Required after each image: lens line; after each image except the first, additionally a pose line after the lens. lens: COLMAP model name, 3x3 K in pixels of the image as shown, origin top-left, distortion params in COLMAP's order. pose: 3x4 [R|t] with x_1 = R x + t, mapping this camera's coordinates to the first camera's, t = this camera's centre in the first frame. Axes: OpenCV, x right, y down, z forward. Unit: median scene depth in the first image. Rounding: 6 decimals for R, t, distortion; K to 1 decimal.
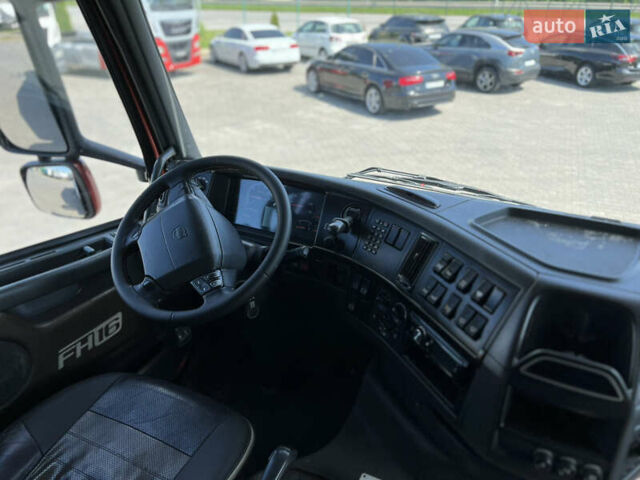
lens RADIAL K [[520.8, 0, 320.0], [0, 520.8, 240.0], [0, 0, 1]] dist [0.106908, -0.088048]
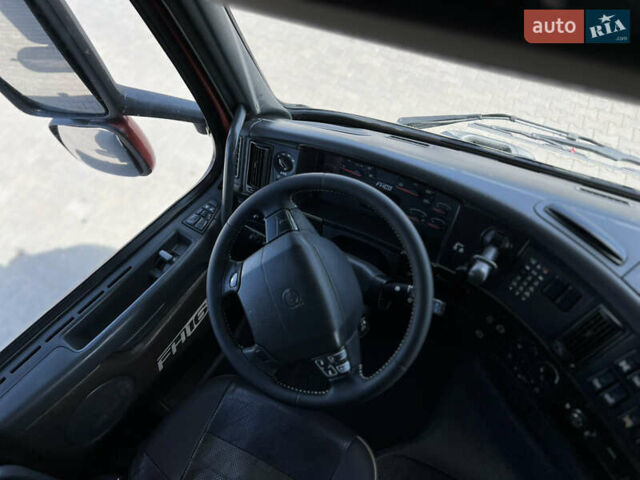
lens RADIAL K [[520.8, 0, 320.0], [0, 520.8, 240.0], [0, 0, 1]] dist [0.106908, -0.088048]
pose [[0.999646, -0.013015, -0.023190, -0.177402], [0.022663, 0.873172, 0.486884, -0.428471], [0.013912, -0.487238, 0.873159, 0.291798]]
